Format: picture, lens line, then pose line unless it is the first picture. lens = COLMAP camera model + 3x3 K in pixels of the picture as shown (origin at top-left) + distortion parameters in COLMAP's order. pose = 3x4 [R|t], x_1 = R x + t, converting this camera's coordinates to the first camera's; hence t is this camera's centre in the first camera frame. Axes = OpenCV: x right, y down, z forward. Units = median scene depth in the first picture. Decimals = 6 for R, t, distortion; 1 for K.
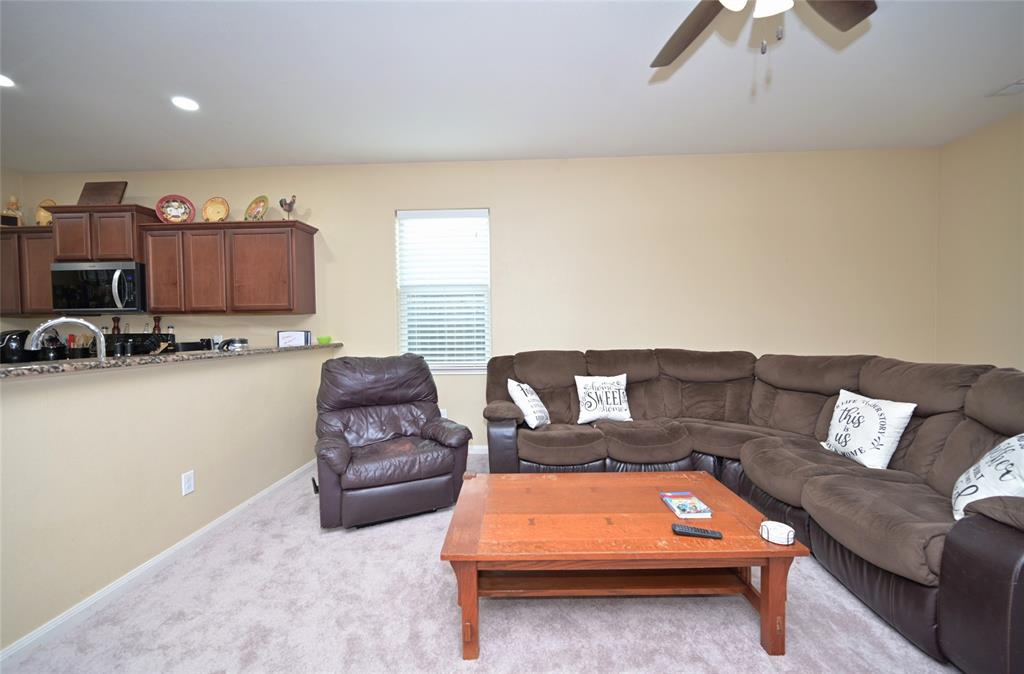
lens RADIAL K [[403.1, 0, 509.6], [0, 403.1, 338.2], [0, 0, 1]] dist [-0.003459, 0.000149]
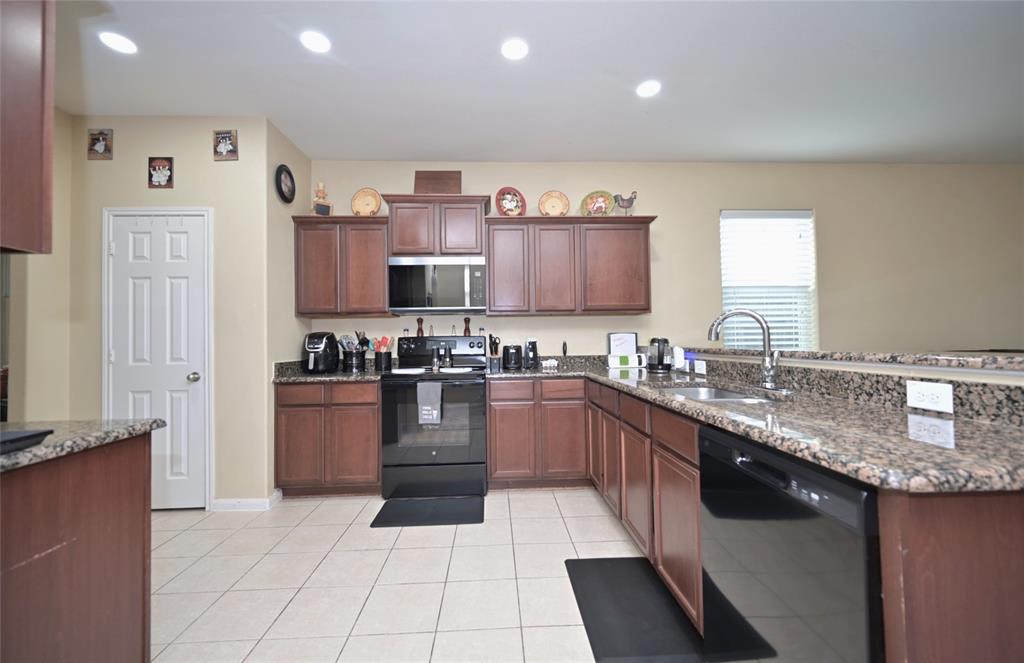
lens RADIAL K [[410.6, 0, 511.6], [0, 410.6, 331.3], [0, 0, 1]] dist [-0.000378, 0.000314]
pose [[0.996815, 0.000062, 0.079748, -0.908783], [0.003754, 0.998855, -0.047699, 0.023777], [-0.079659, 0.047847, 0.995673, 0.066673]]
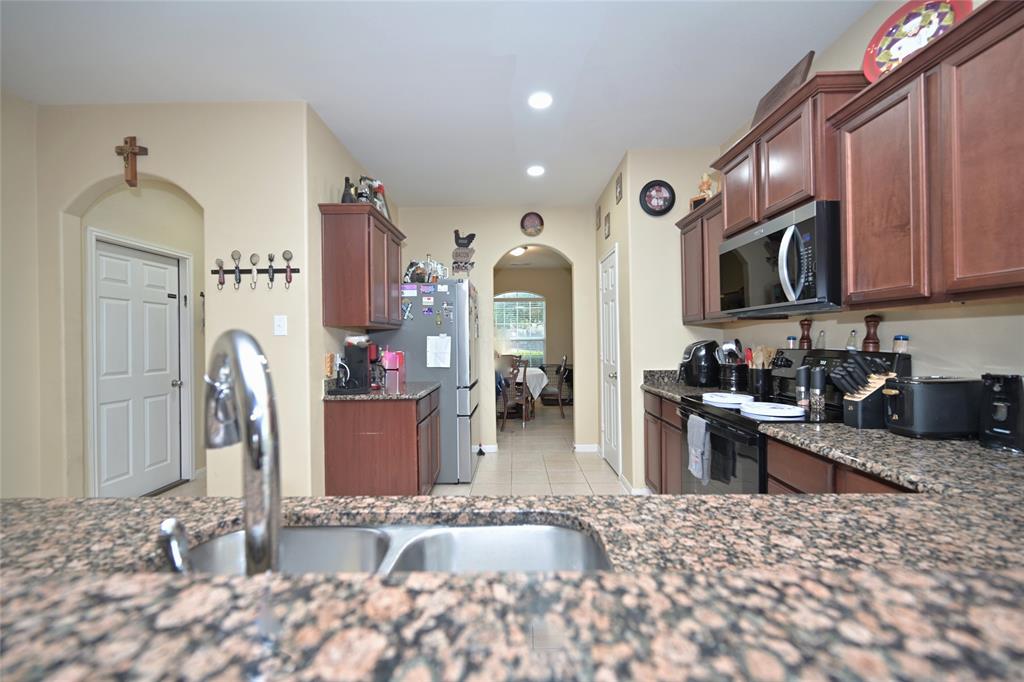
lens RADIAL K [[402.2, 0, 509.9], [0, 402.2, 340.5], [0, 0, 1]] dist [-0.001612, 0.000051]
pose [[0.026795, 0.012822, -0.999559, -0.451723], [-0.011403, 0.999857, 0.012521, -0.026923], [0.999576, 0.011062, 0.026937, 0.606367]]
